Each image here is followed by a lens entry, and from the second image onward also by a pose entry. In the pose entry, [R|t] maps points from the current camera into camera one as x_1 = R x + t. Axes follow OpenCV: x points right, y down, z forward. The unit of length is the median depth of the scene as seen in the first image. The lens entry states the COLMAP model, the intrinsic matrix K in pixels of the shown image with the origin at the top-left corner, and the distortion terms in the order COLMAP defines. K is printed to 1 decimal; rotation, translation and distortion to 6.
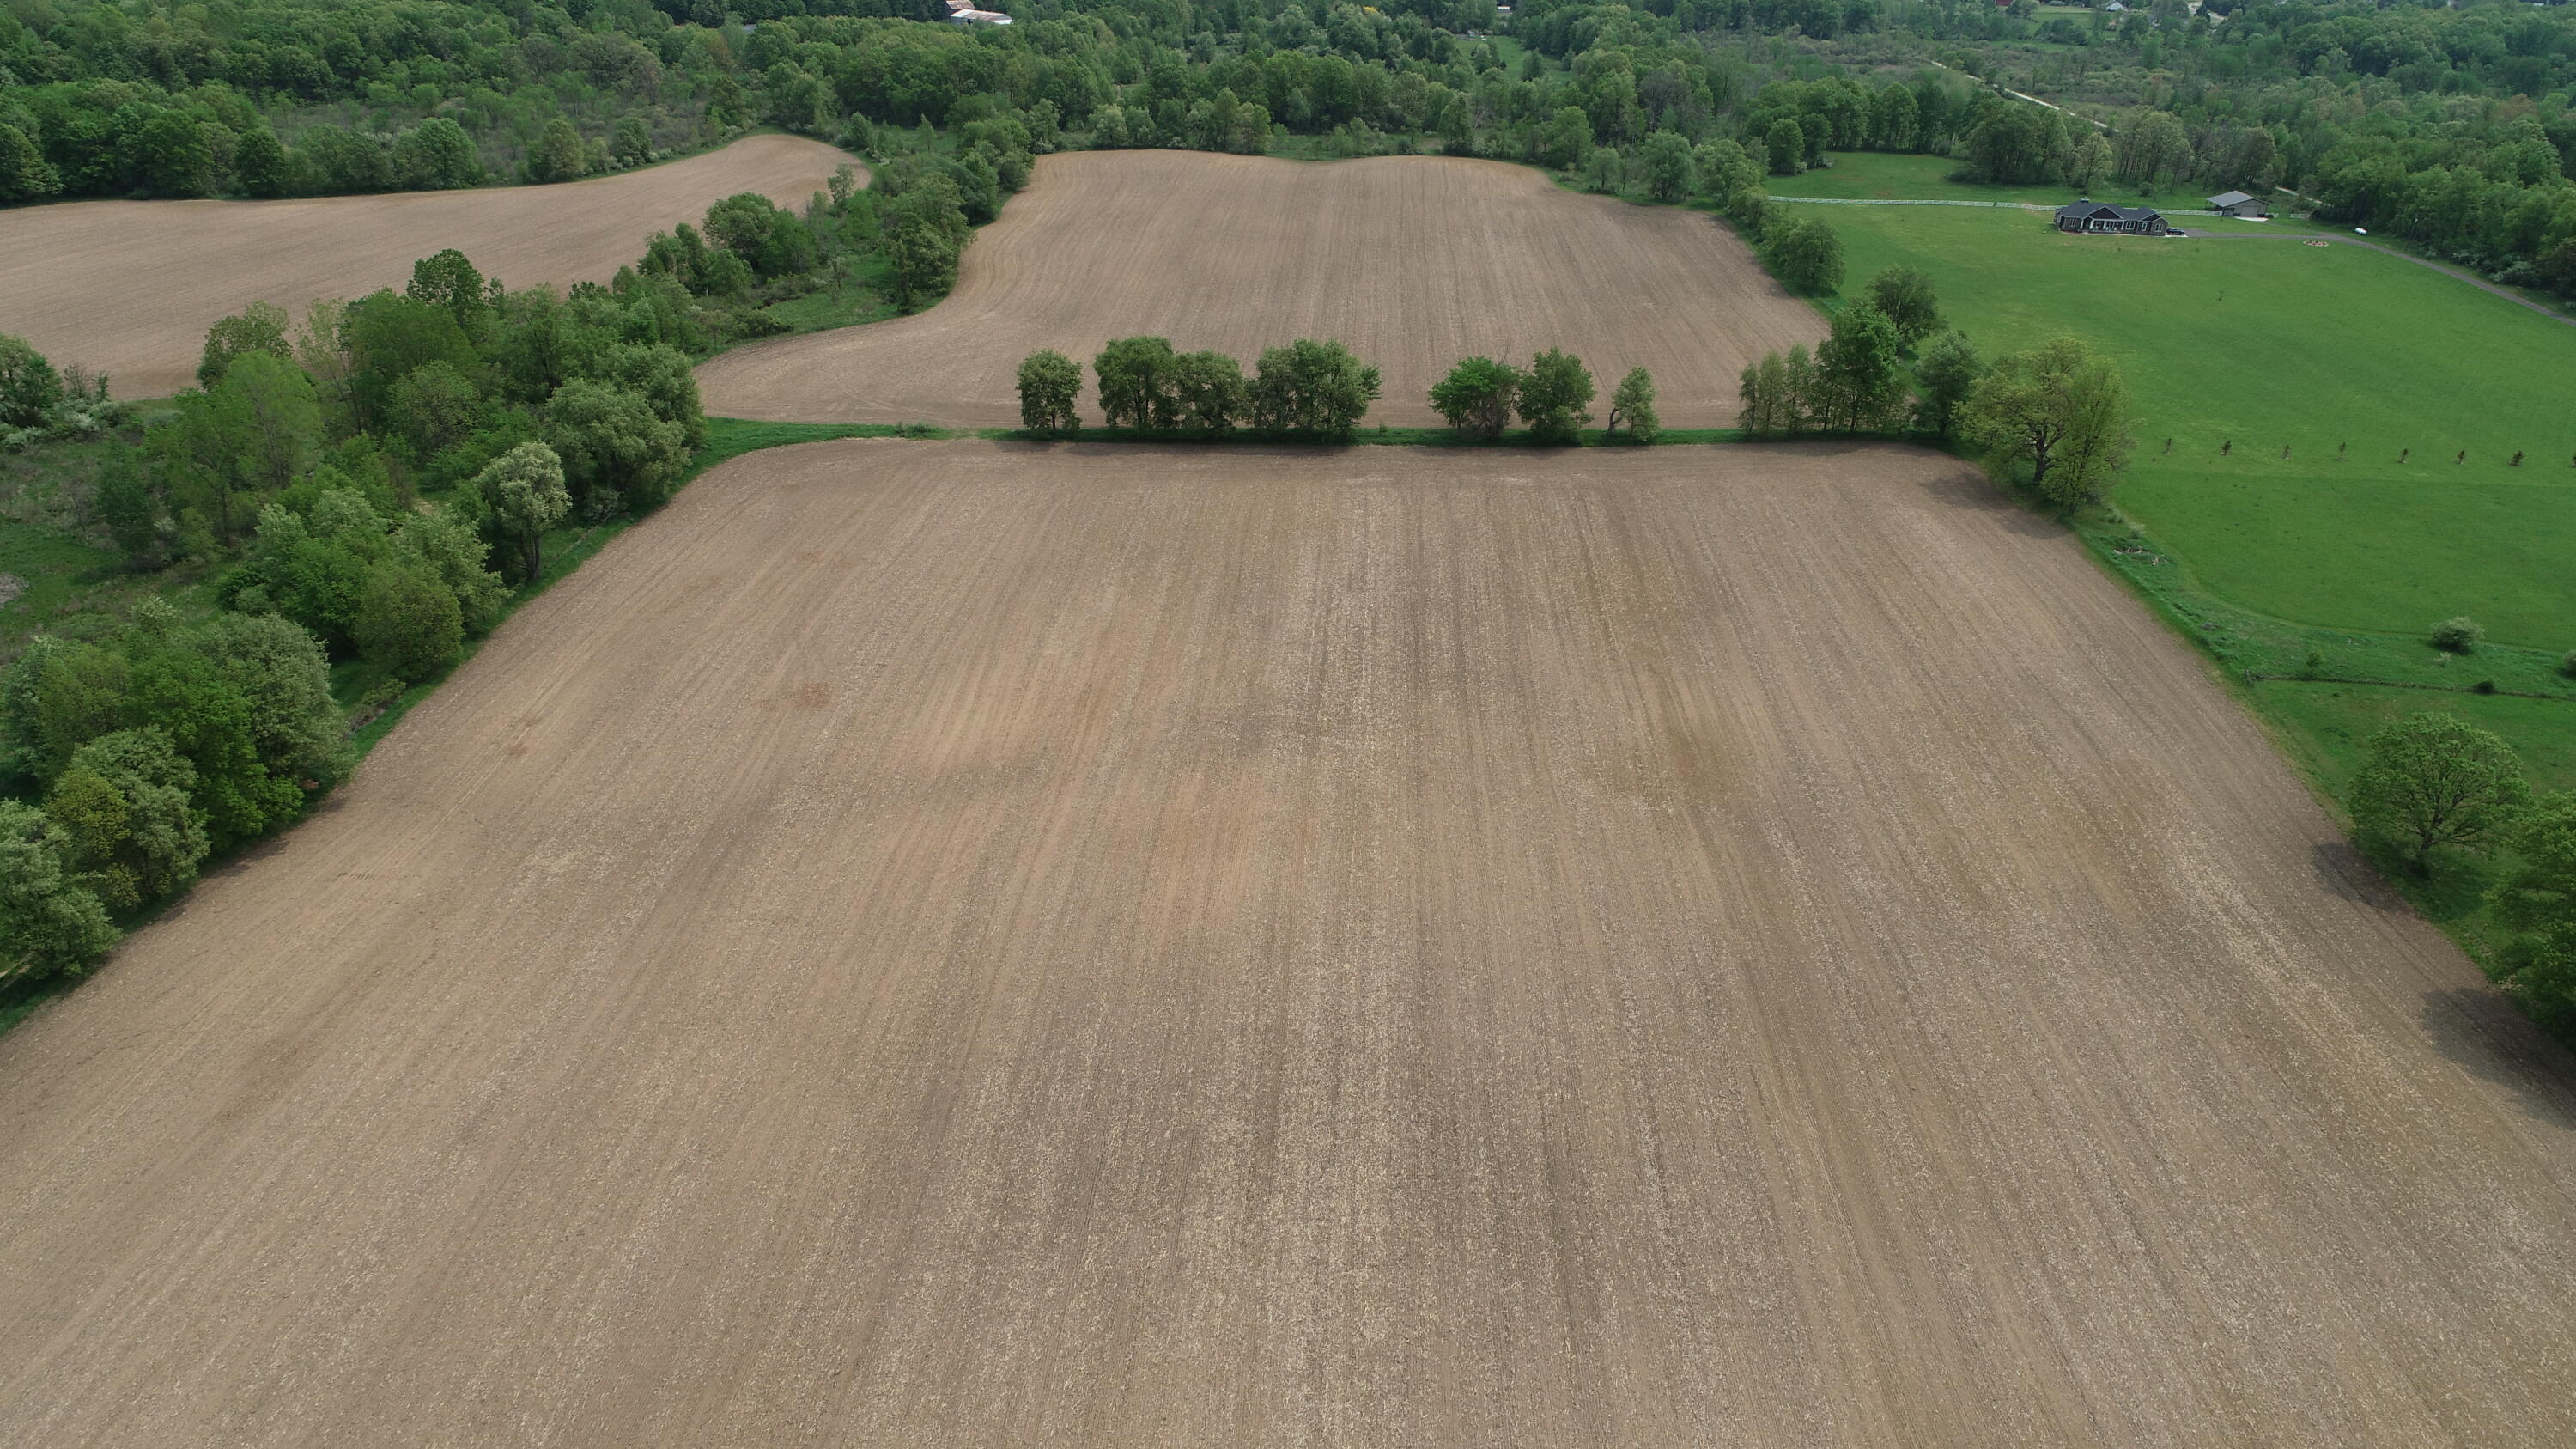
lens RADIAL K [[1728.5, 0, 1283.7], [0, 1728.5, 724.5], [0, 0, 1]] dist [0.001948, 0.000717]
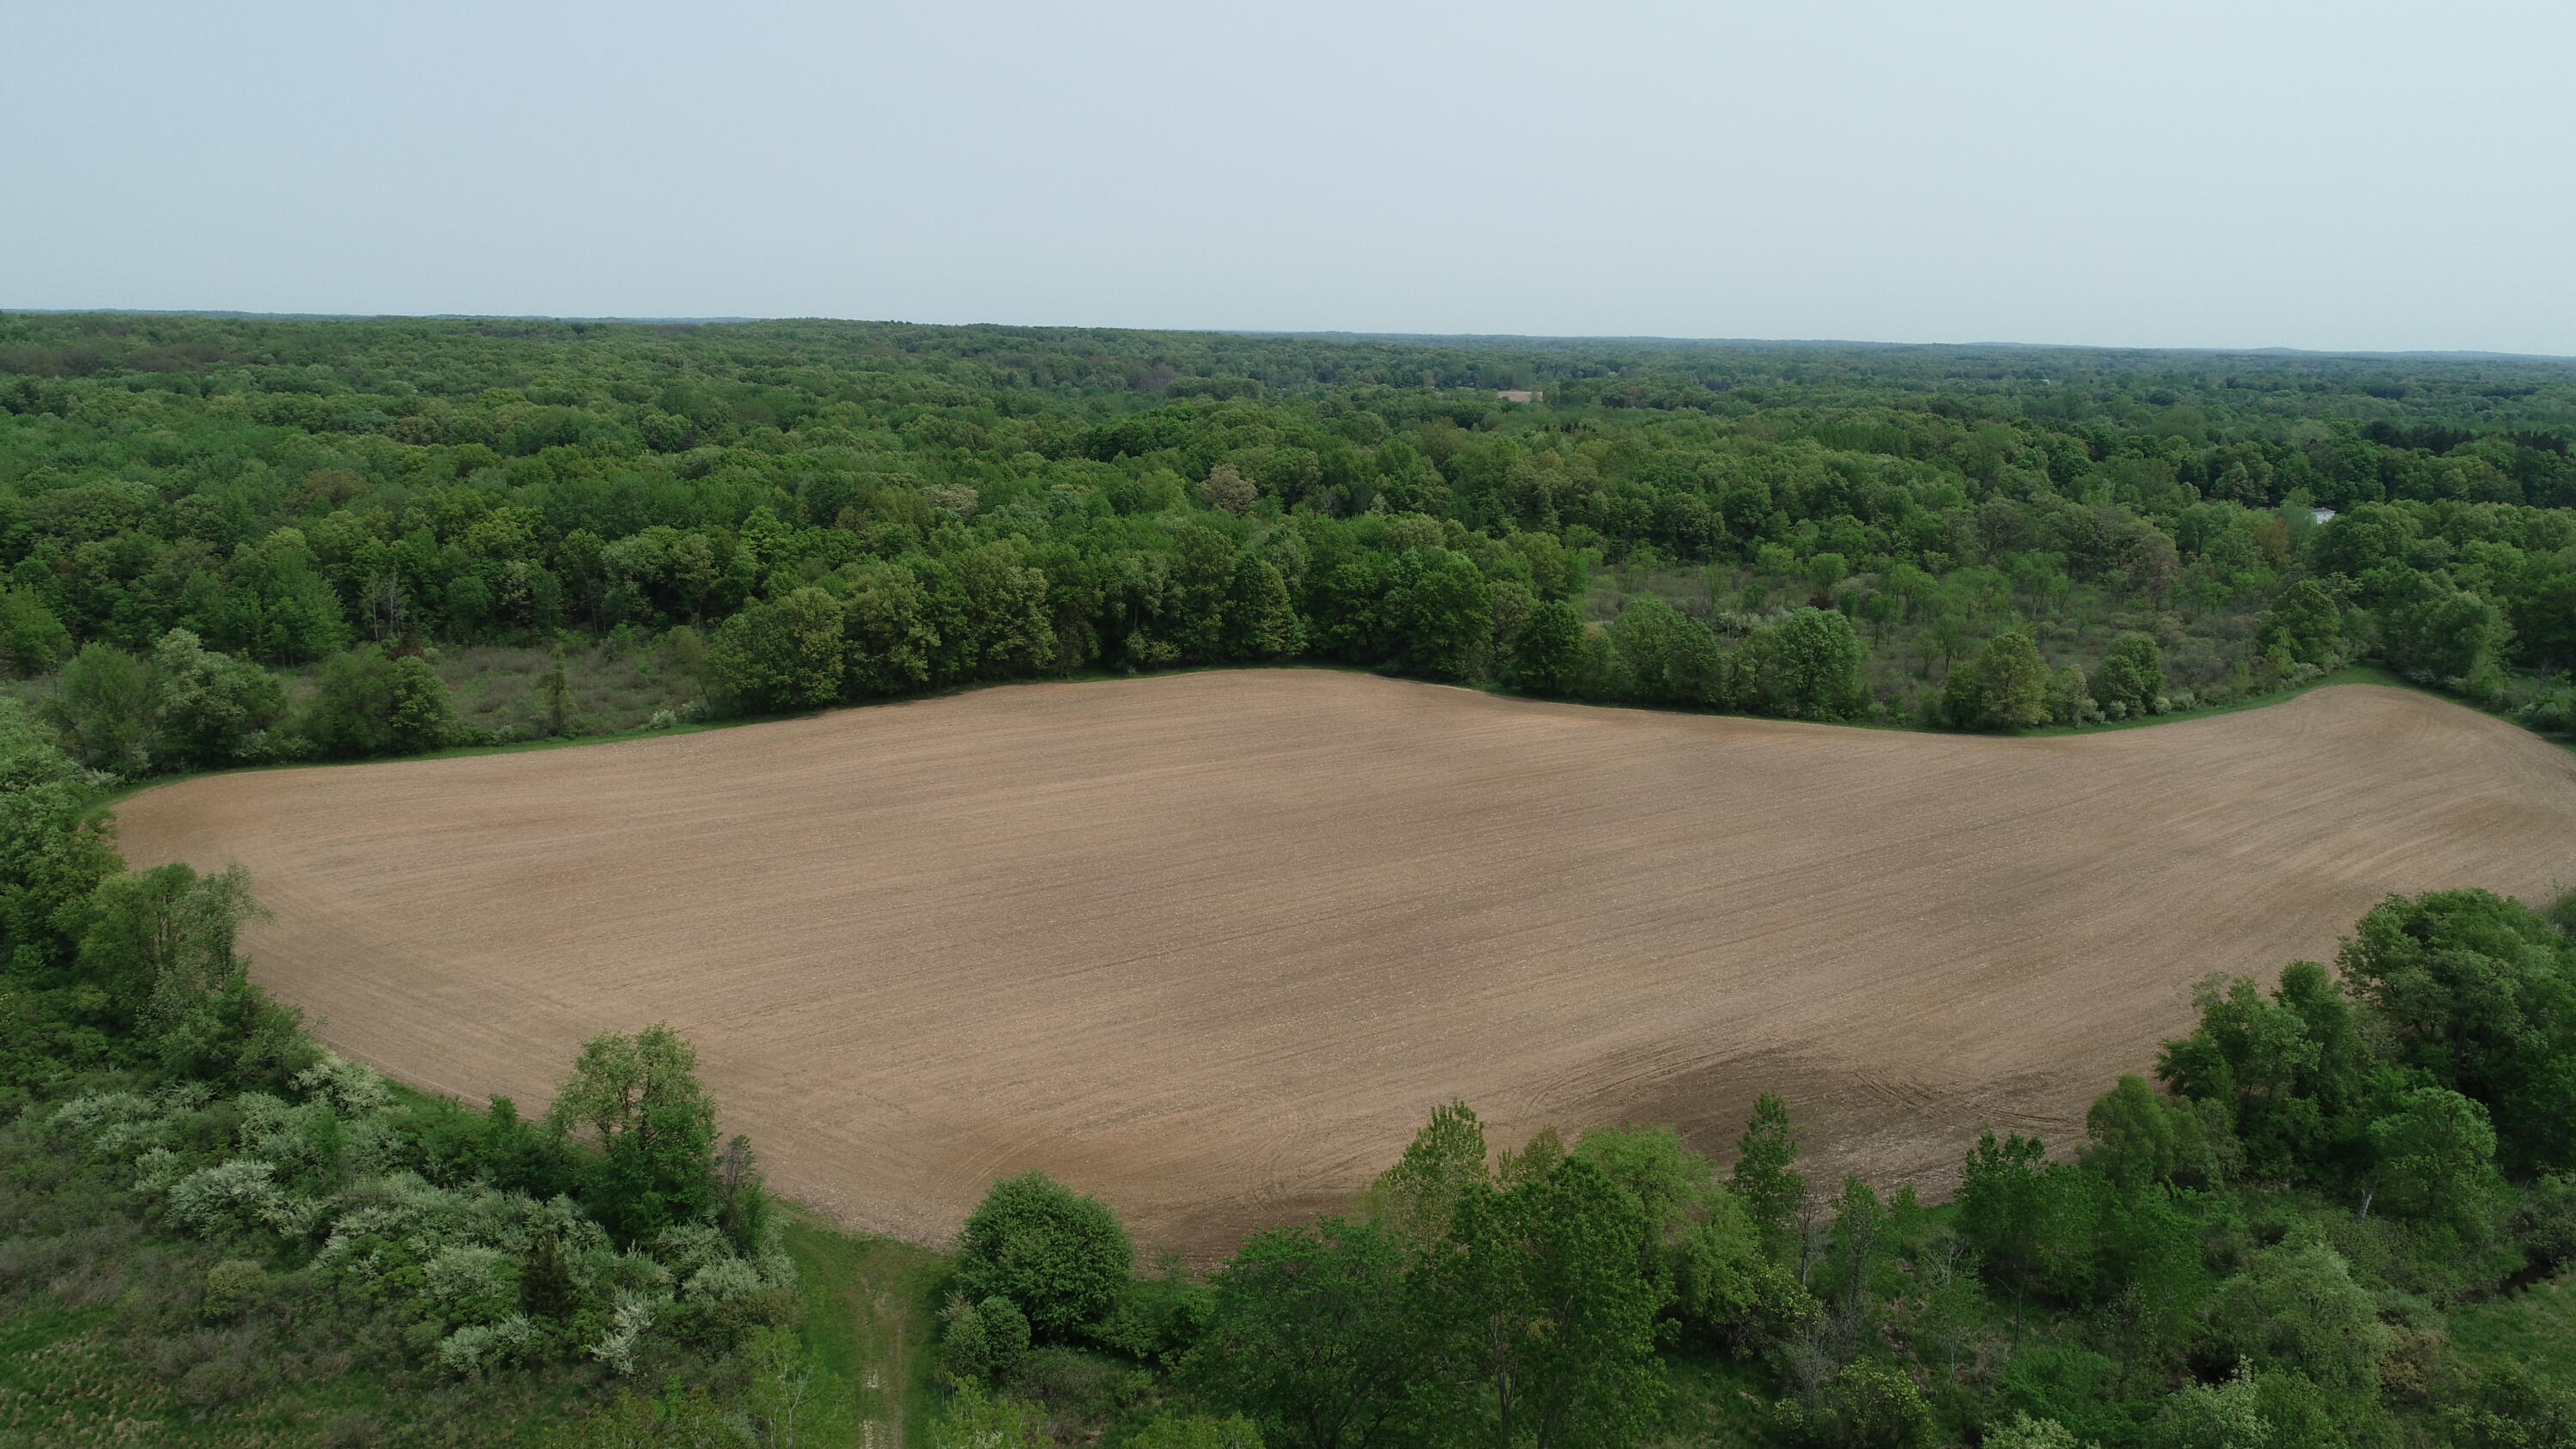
lens RADIAL K [[1728.5, 0, 1286.6], [0, 1728.5, 707.8], [0, 0, 1]] dist [0.001948, 0.000717]
pose [[0.722212, 0.144514, -0.676407, -0.356051], [-0.316629, 0.938522, -0.137556, -0.299914], [0.614944, 0.313515, 0.723569, 0.779530]]
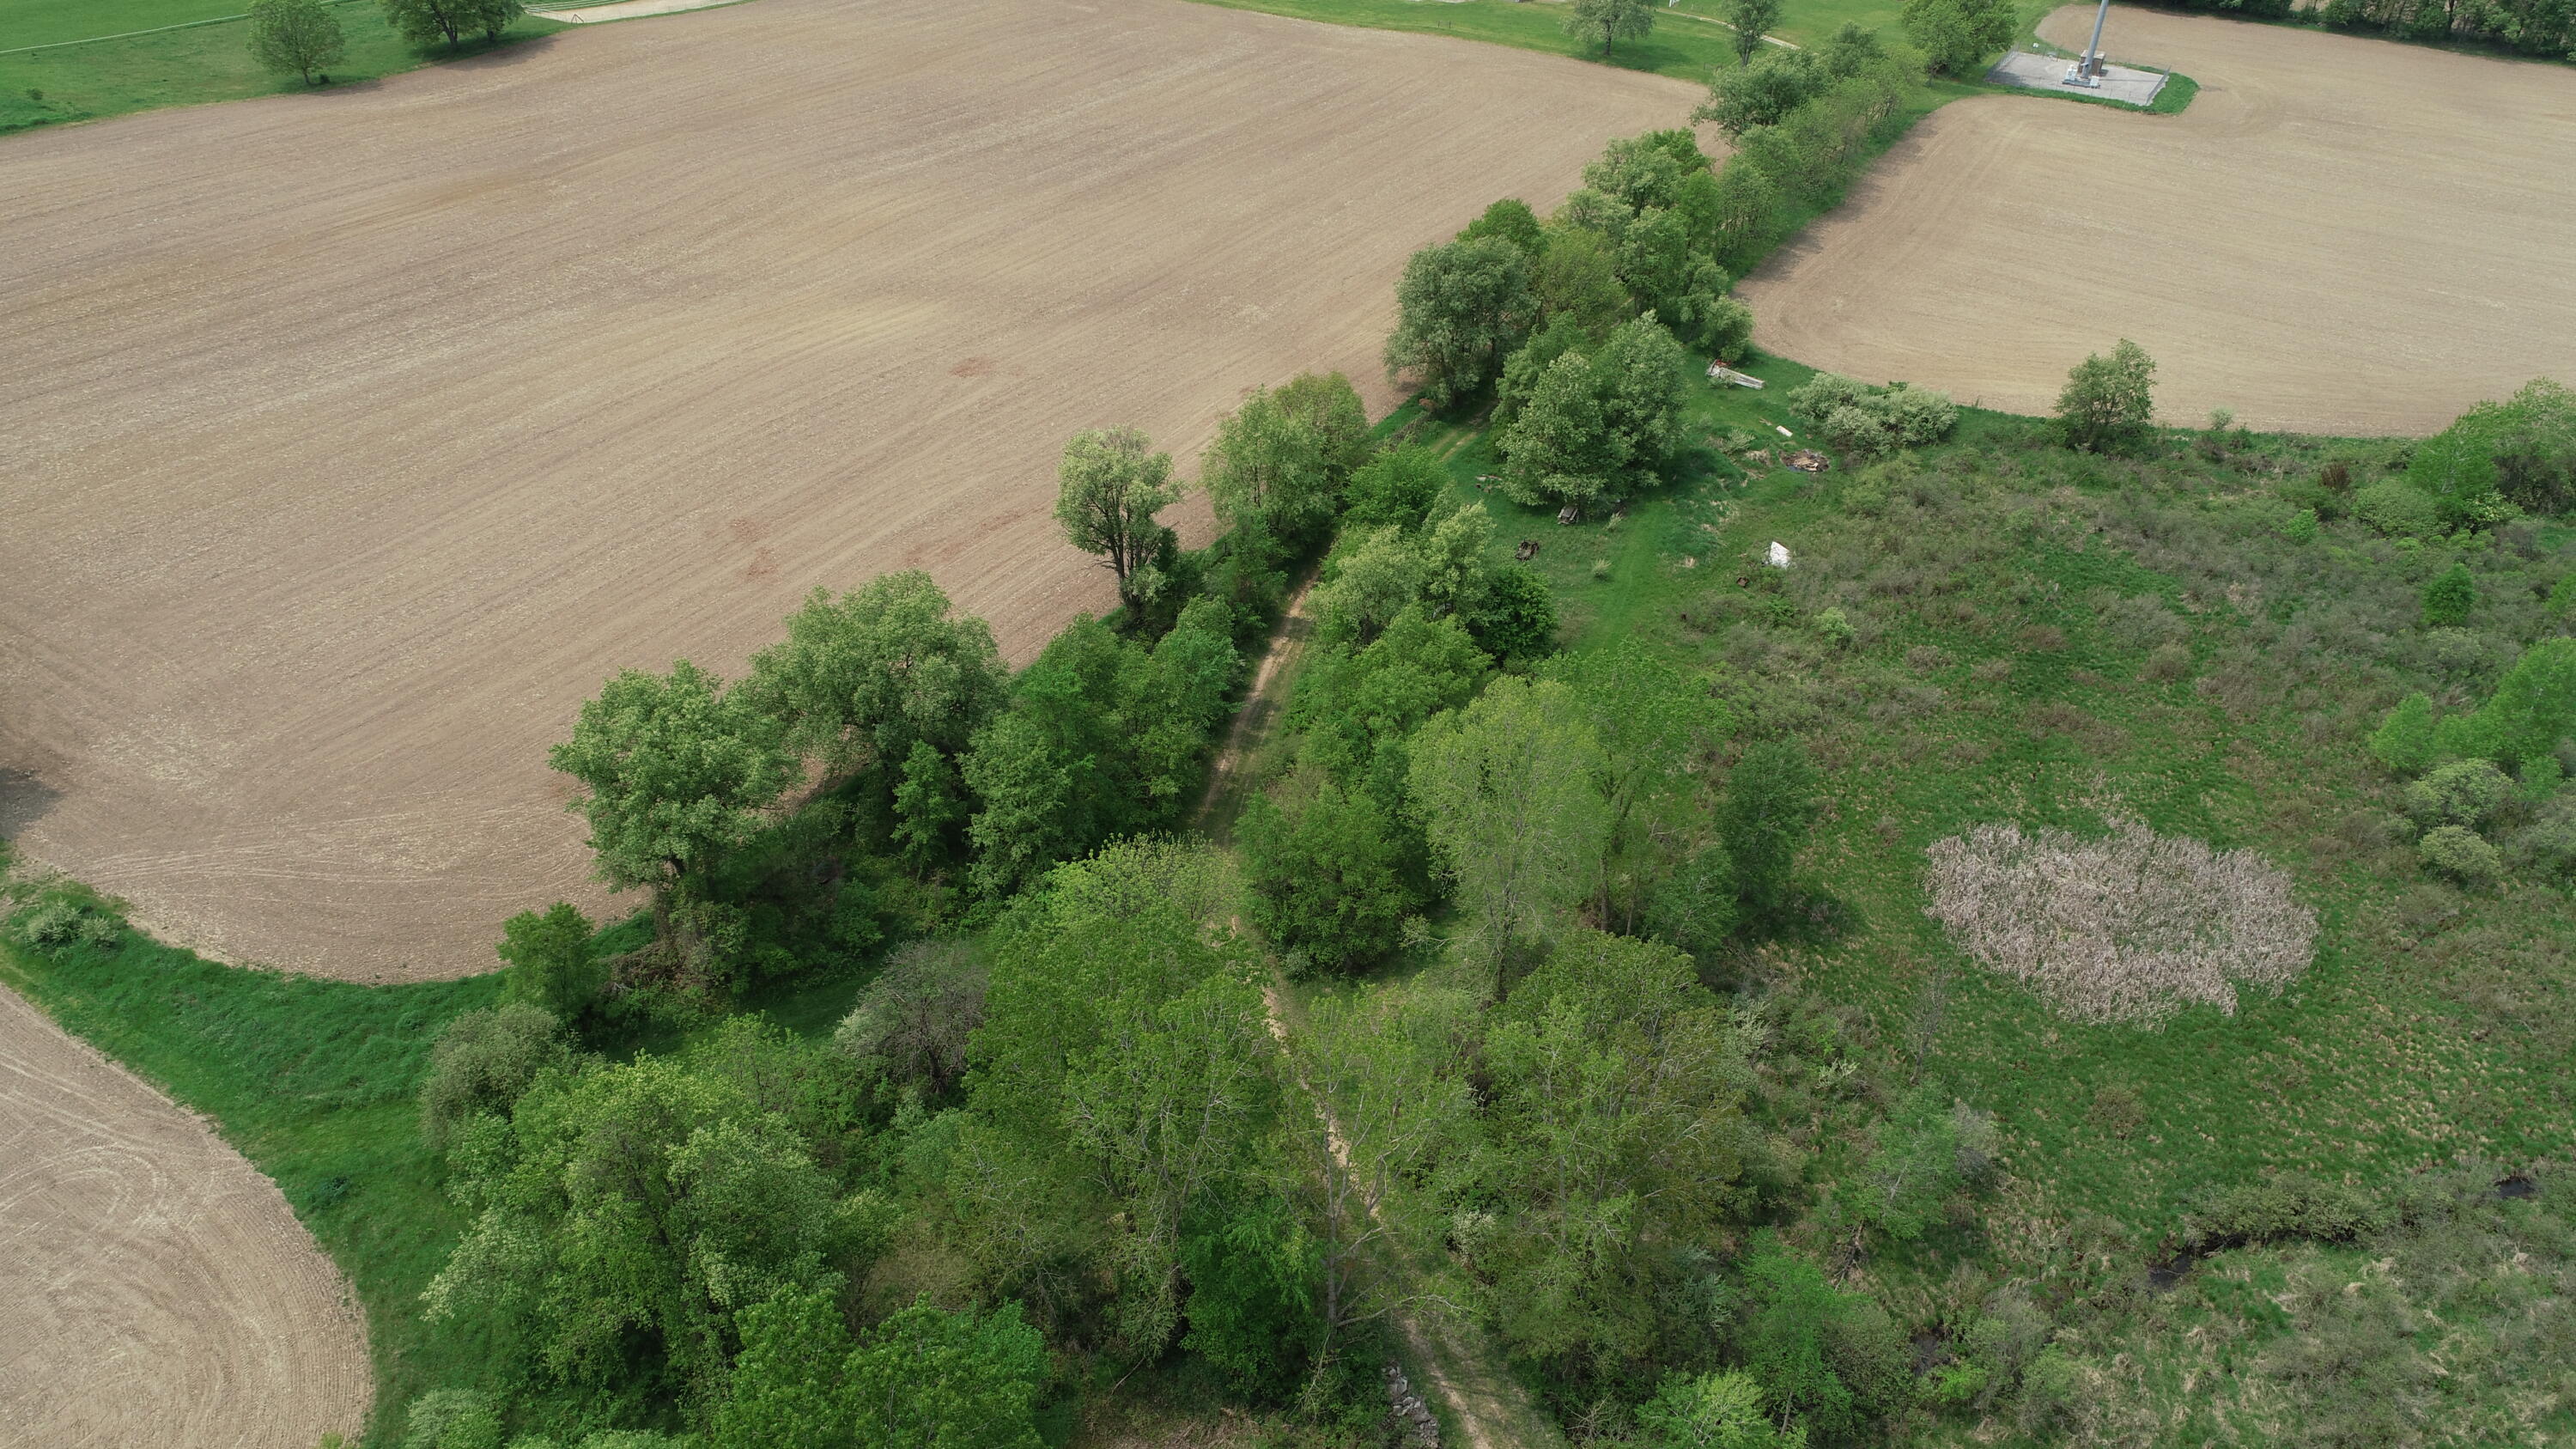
lens RADIAL K [[1728.5, 0, 1275.3], [0, 1728.5, 714.4], [0, 0, 1]] dist [0.001948, 0.000717]
pose [[-0.871013, -0.300314, 0.388778, -0.599787], [0.184091, 0.534192, 0.825076, -0.479986], [-0.455463, 0.790222, -0.410003, 1.026957]]
